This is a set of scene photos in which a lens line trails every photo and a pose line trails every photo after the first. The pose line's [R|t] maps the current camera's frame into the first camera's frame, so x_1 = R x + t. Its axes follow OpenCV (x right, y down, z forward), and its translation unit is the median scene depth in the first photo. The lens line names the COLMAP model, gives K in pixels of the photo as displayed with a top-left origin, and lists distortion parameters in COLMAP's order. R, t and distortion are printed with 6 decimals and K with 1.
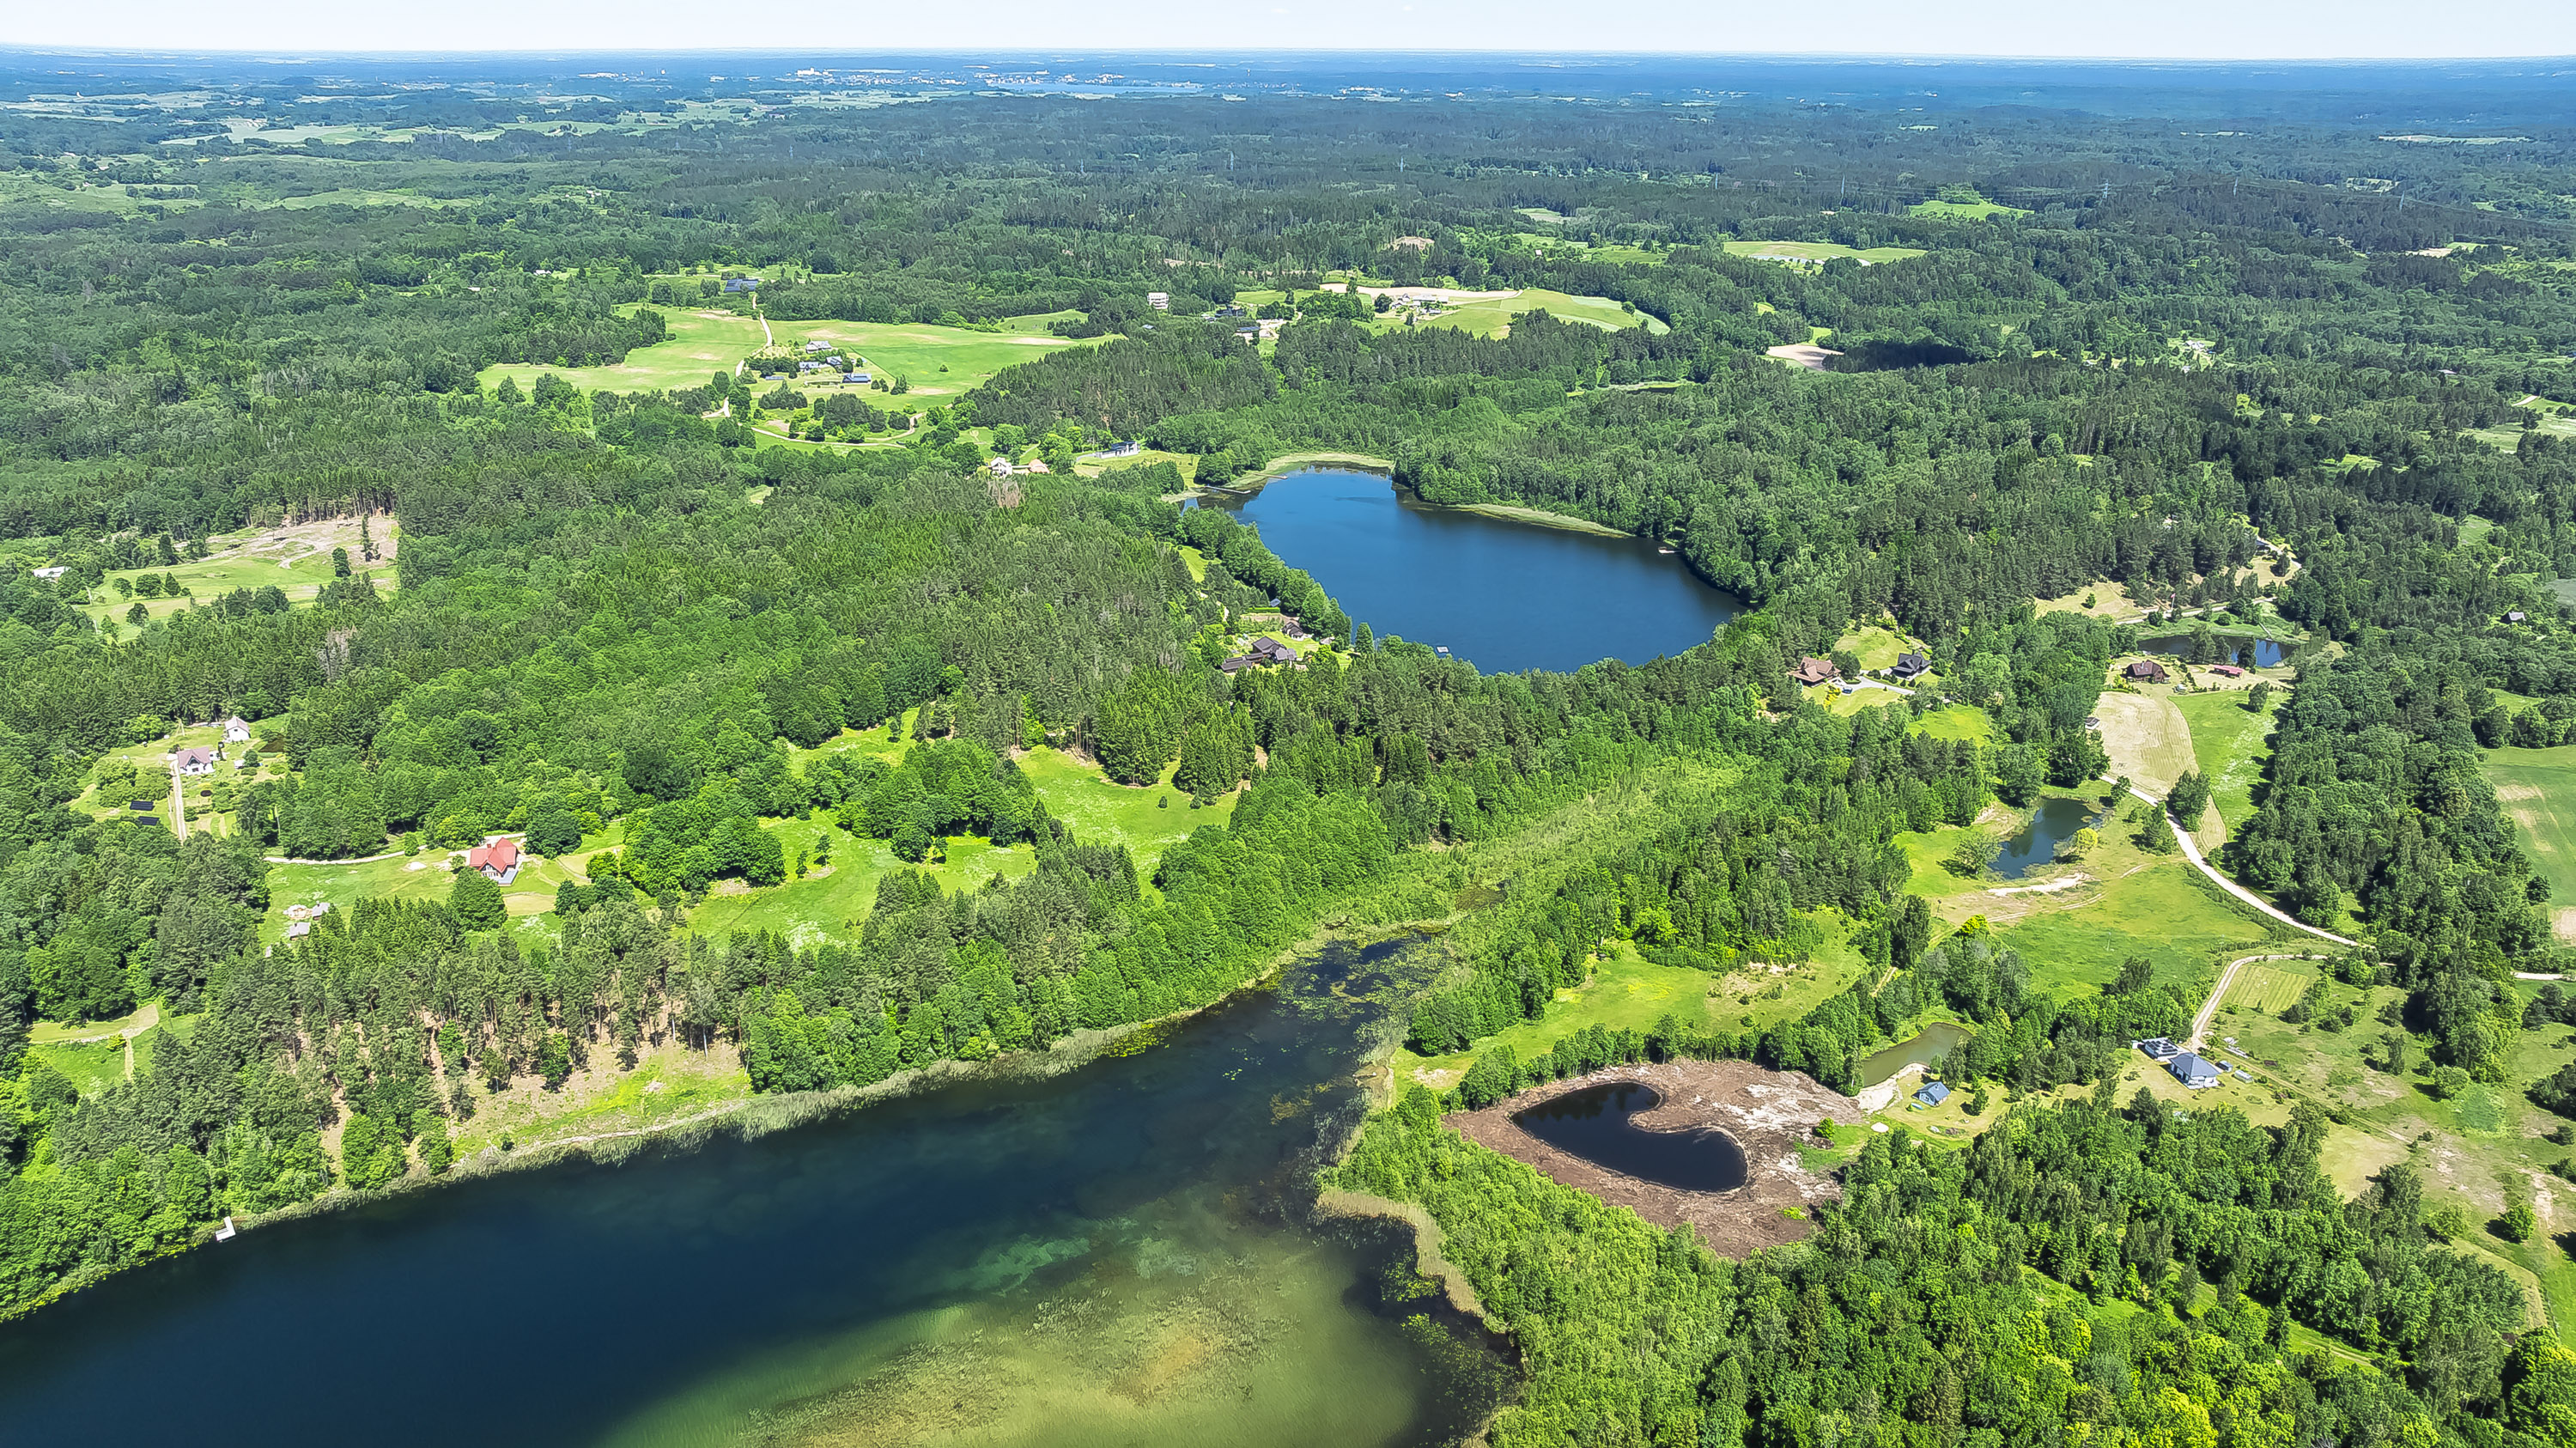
lens RADIAL K [[1822.6, 0, 1278.0], [0, 1822.6, 717.7], [0, 0, 1]] dist [-0.018645, 0.003318]
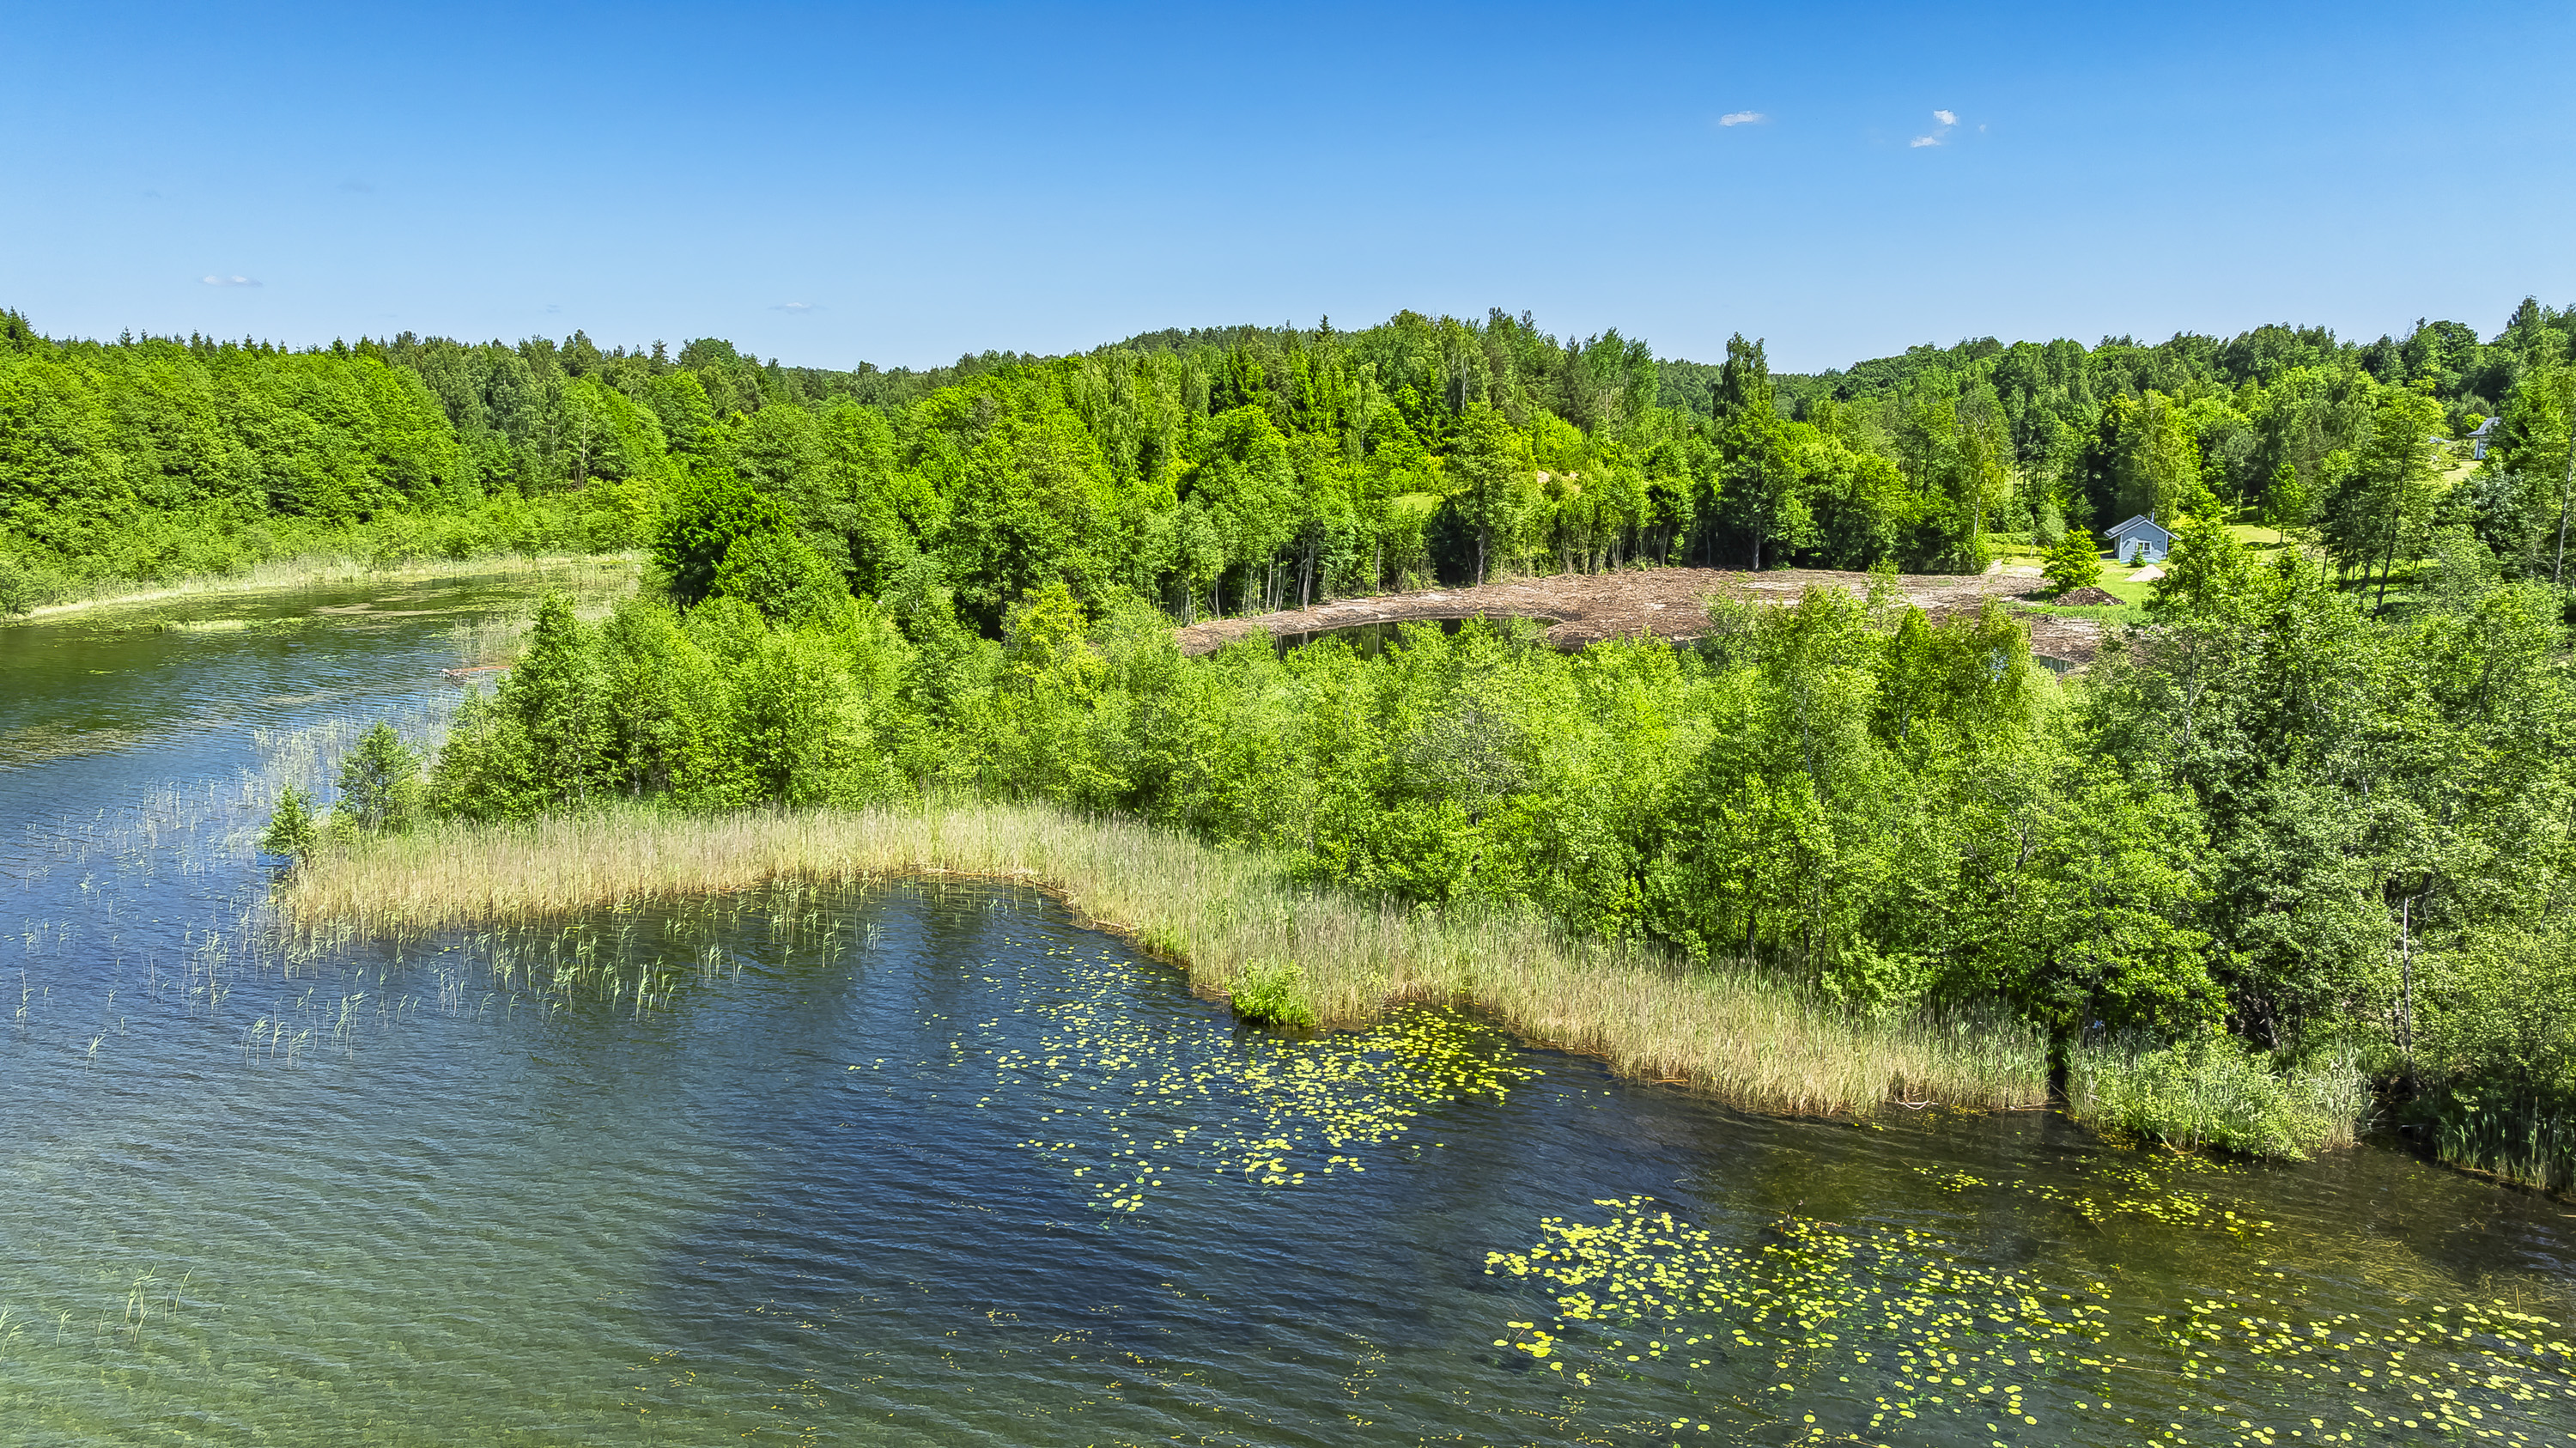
lens RADIAL K [[1822.6, 0, 1278.0], [0, 1822.6, 717.7], [0, 0, 1]] dist [-0.018645, 0.003318]
pose [[0.861577, -0.089290, 0.499712, 0.014910], [0.184025, 0.972384, -0.143539, 0.228033], [-0.473096, 0.215629, 0.854216, 0.669948]]
